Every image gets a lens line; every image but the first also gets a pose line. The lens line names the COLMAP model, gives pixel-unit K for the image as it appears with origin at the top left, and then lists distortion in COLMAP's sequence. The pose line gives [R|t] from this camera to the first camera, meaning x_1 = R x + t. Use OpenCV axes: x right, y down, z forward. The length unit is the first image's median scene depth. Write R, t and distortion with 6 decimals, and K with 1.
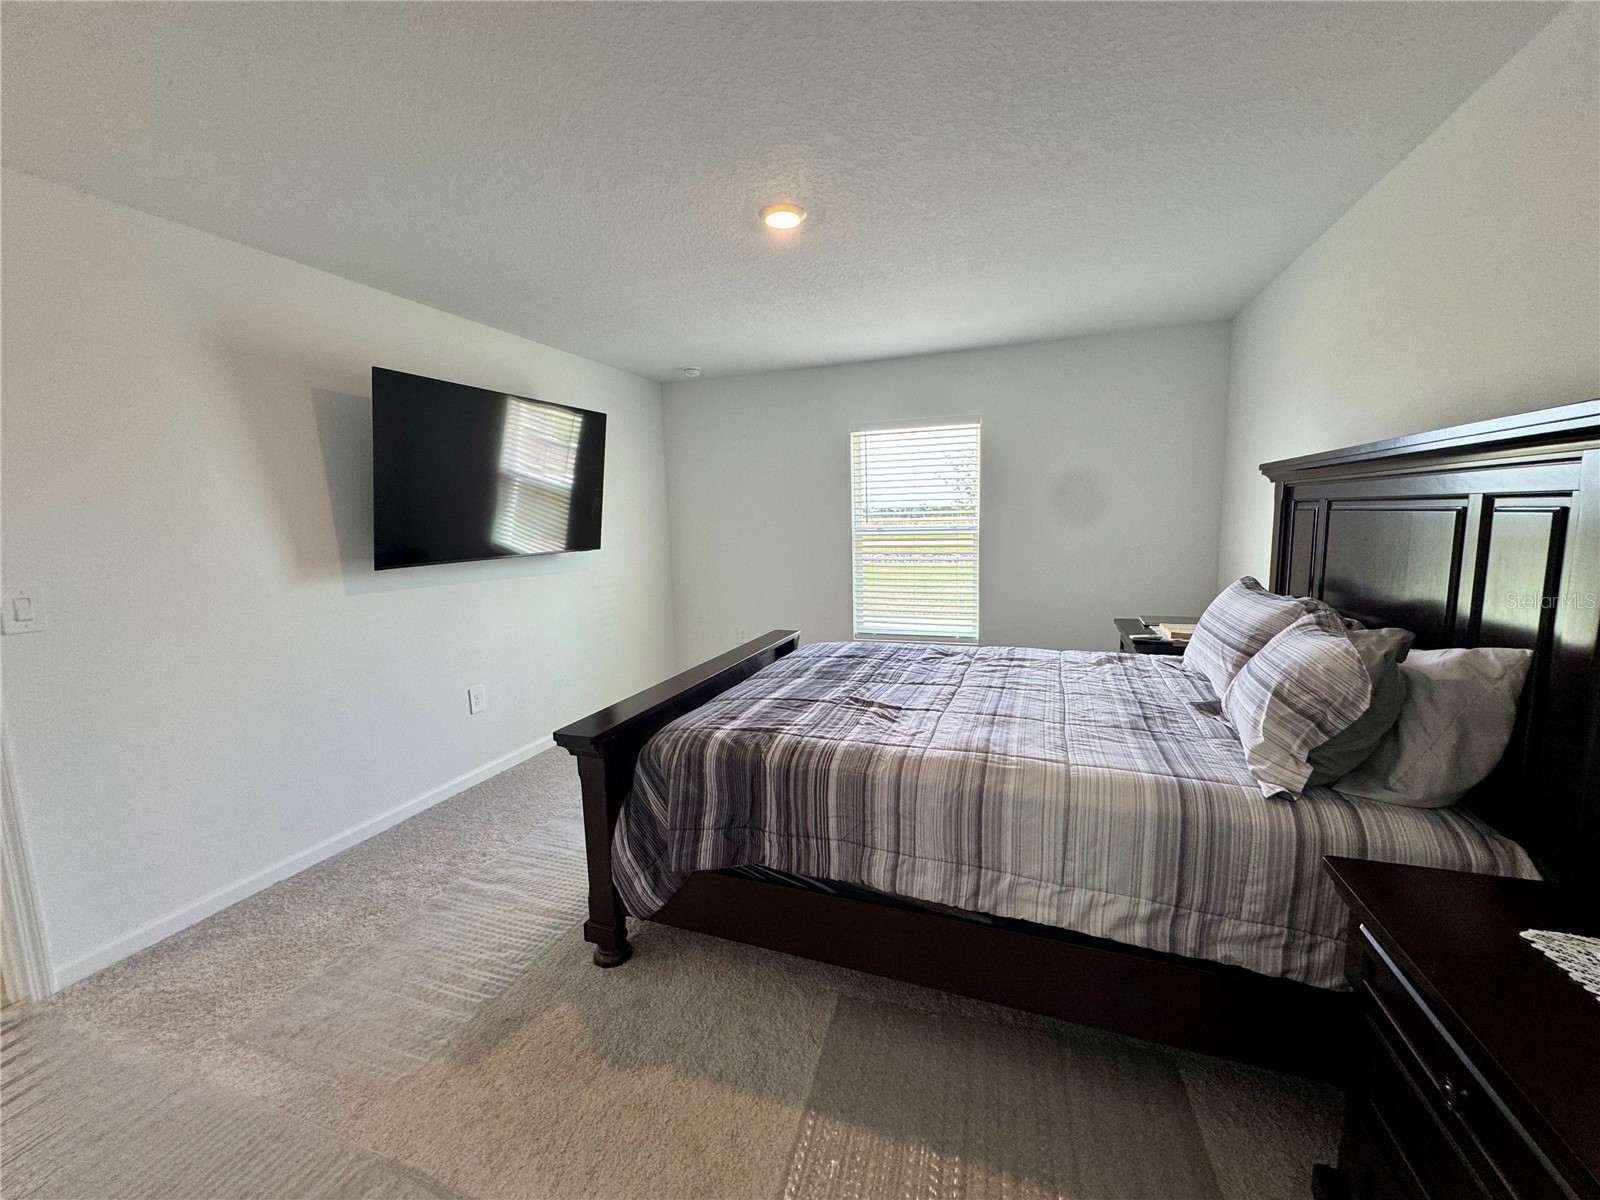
lens RADIAL K [[638.9, 0, 784.3], [0, 638.9, 595.8], [0, 0, 1]] dist [-0.003979, 0.000847]
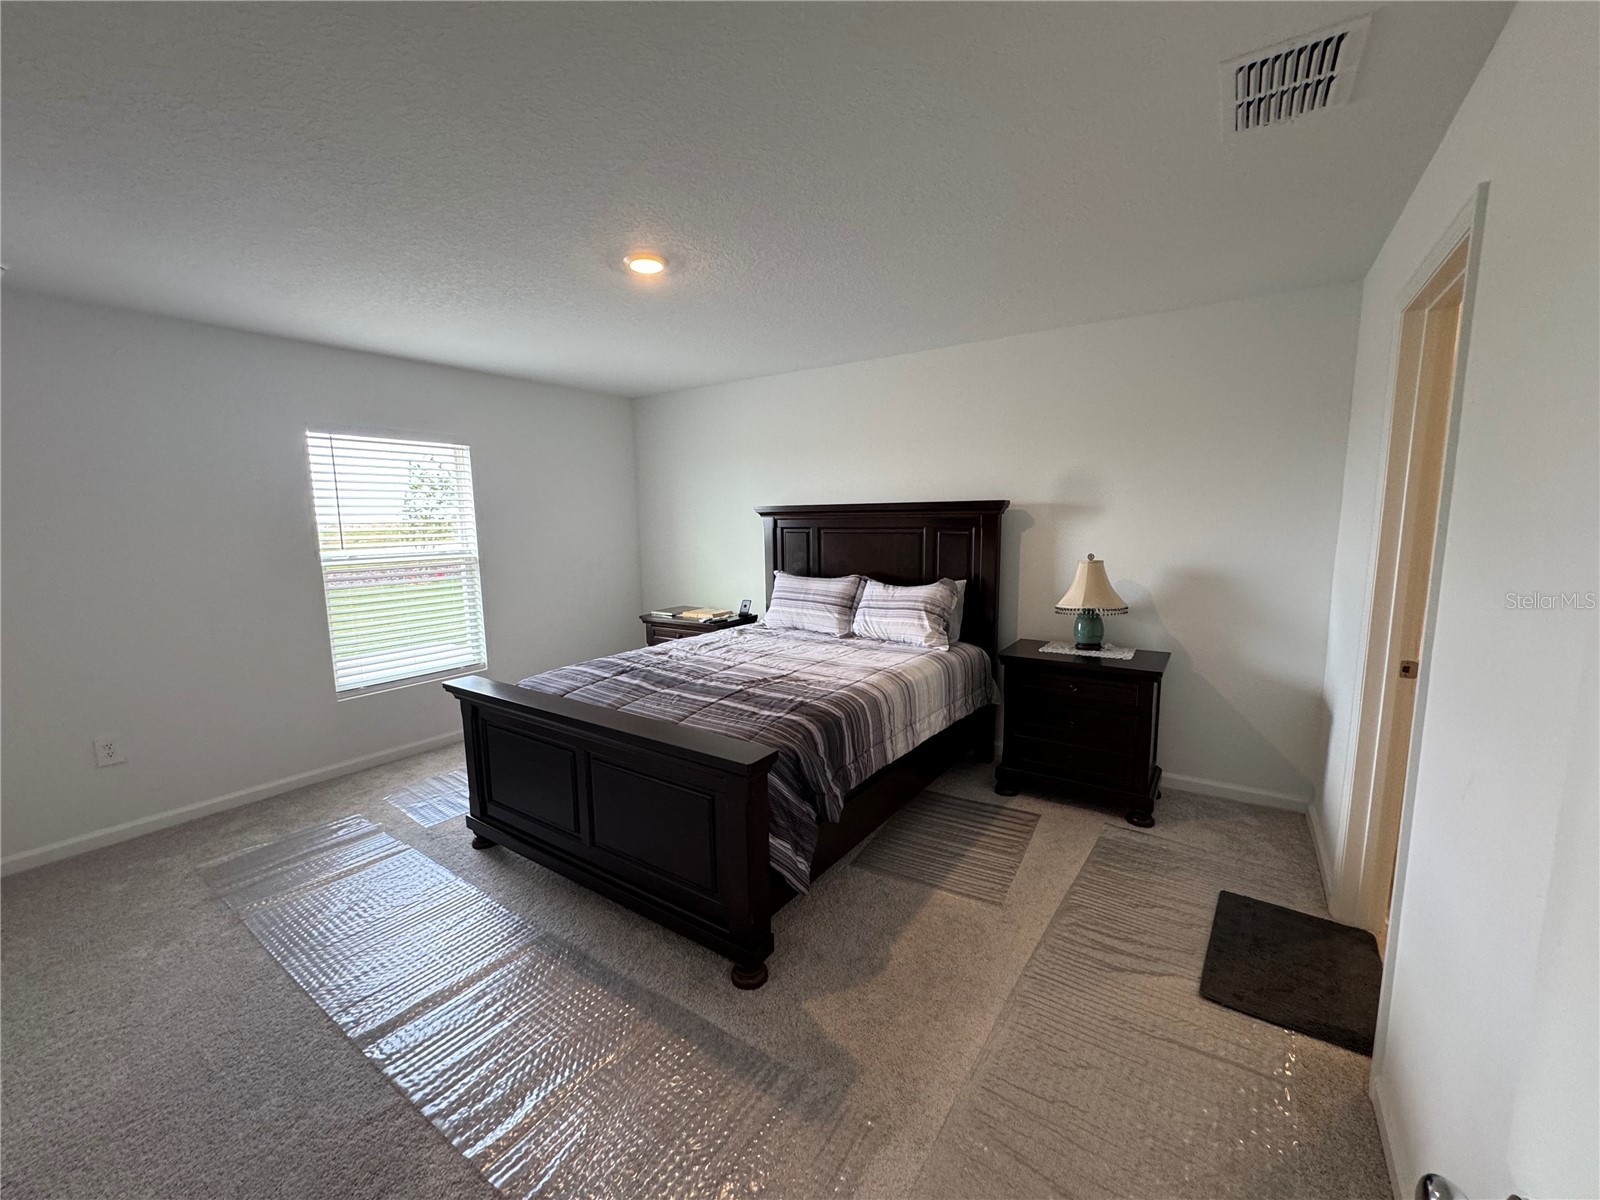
lens RADIAL K [[638.9, 0, 804.3], [0, 638.9, 598.3], [0, 0, 1]] dist [-0.003979, 0.000847]
pose [[0.223031, -0.090212, 0.970628, -1.091594], [0.132536, 0.989269, 0.061490, -0.065217], [-0.965759, 0.114929, 0.232594, 0.601637]]
